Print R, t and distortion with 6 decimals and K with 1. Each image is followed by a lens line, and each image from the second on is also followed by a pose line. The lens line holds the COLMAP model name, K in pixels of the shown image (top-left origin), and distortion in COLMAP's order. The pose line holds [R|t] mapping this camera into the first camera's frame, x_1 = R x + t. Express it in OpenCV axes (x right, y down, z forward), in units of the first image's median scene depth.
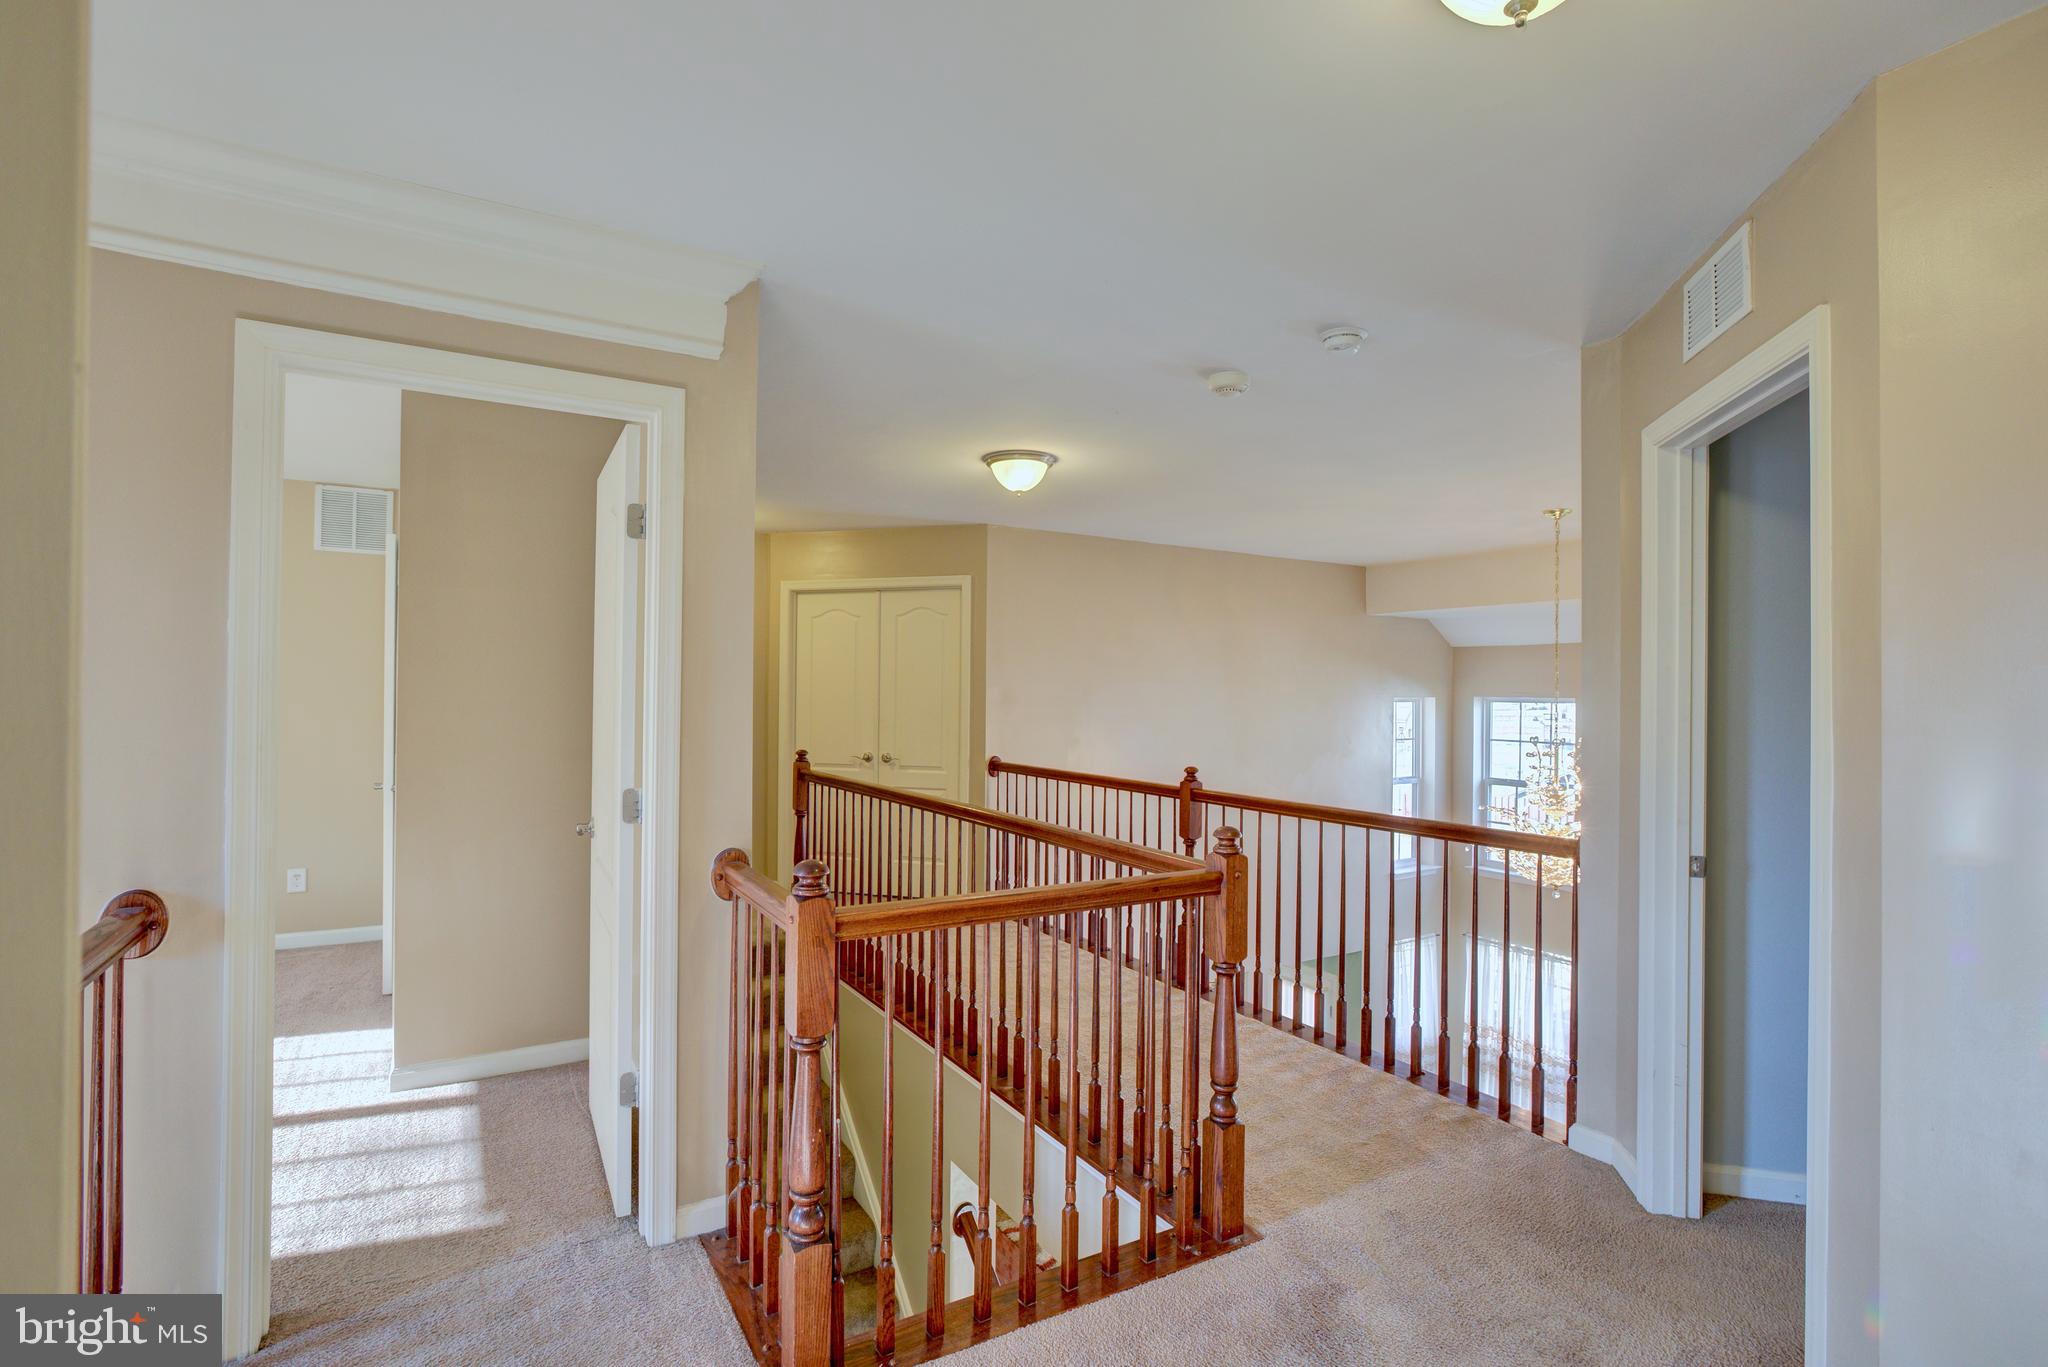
lens RADIAL K [[934.7, 0, 1024.0], [0, 934.7, 683.5], [0, 0, 1]] dist [-0.036772, 0.020557]
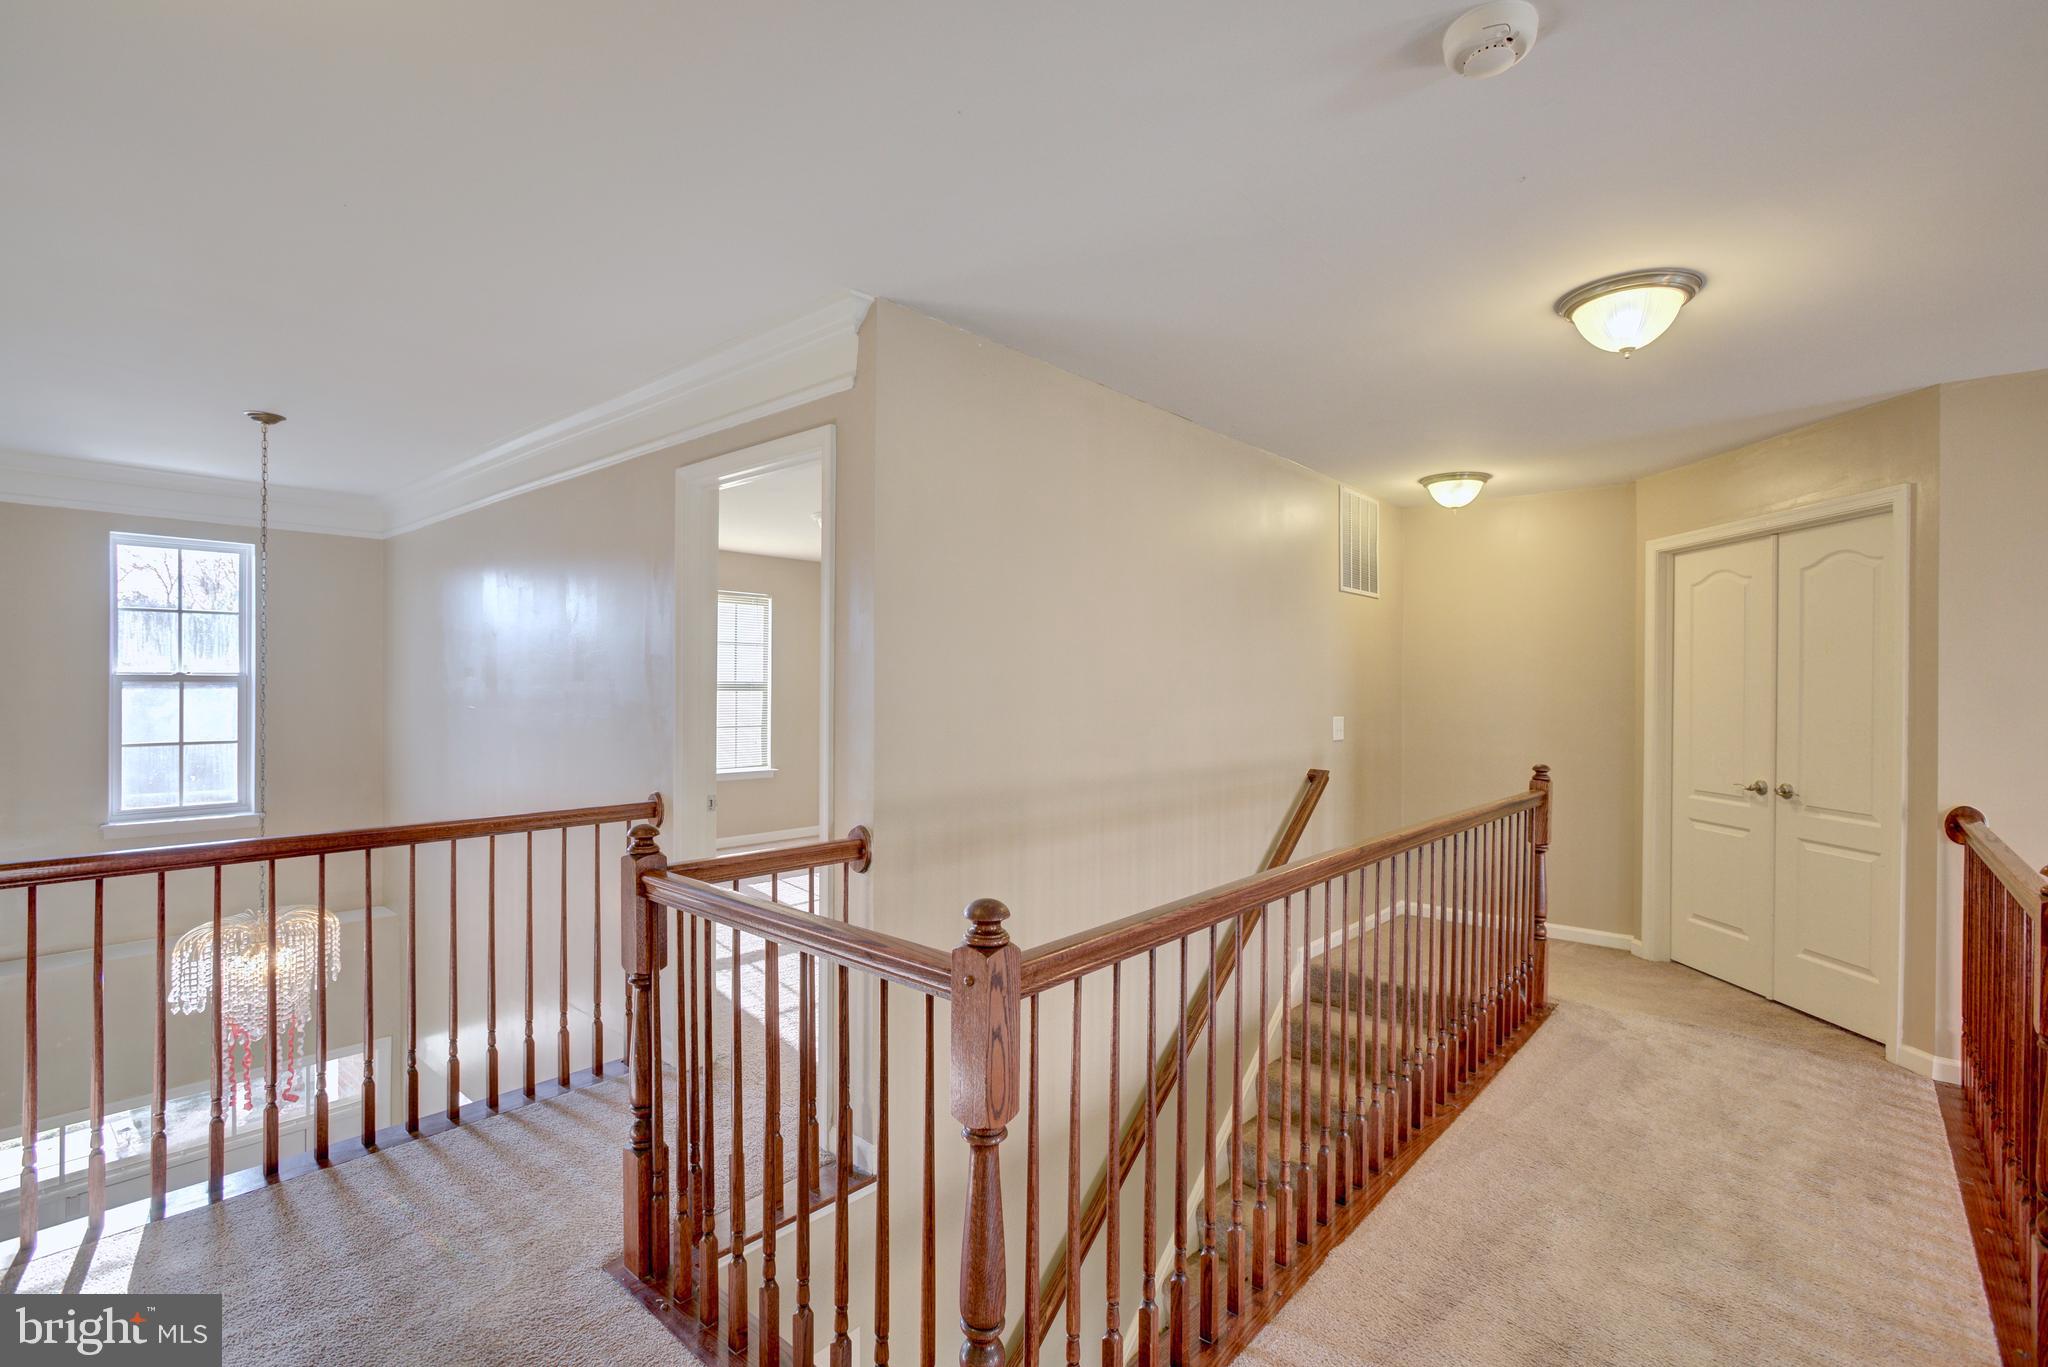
lens RADIAL K [[923.4, 0, 1014.3], [0, 923.4, 686.5], [0, 0, 1]] dist [-0.038202, 0.018231]
pose [[0.316740, -0.002344, -0.948510, 0.290994], [0.004705, 0.999989, -0.000900, 0.005498], [0.948501, -0.004178, 0.316747, 0.308890]]
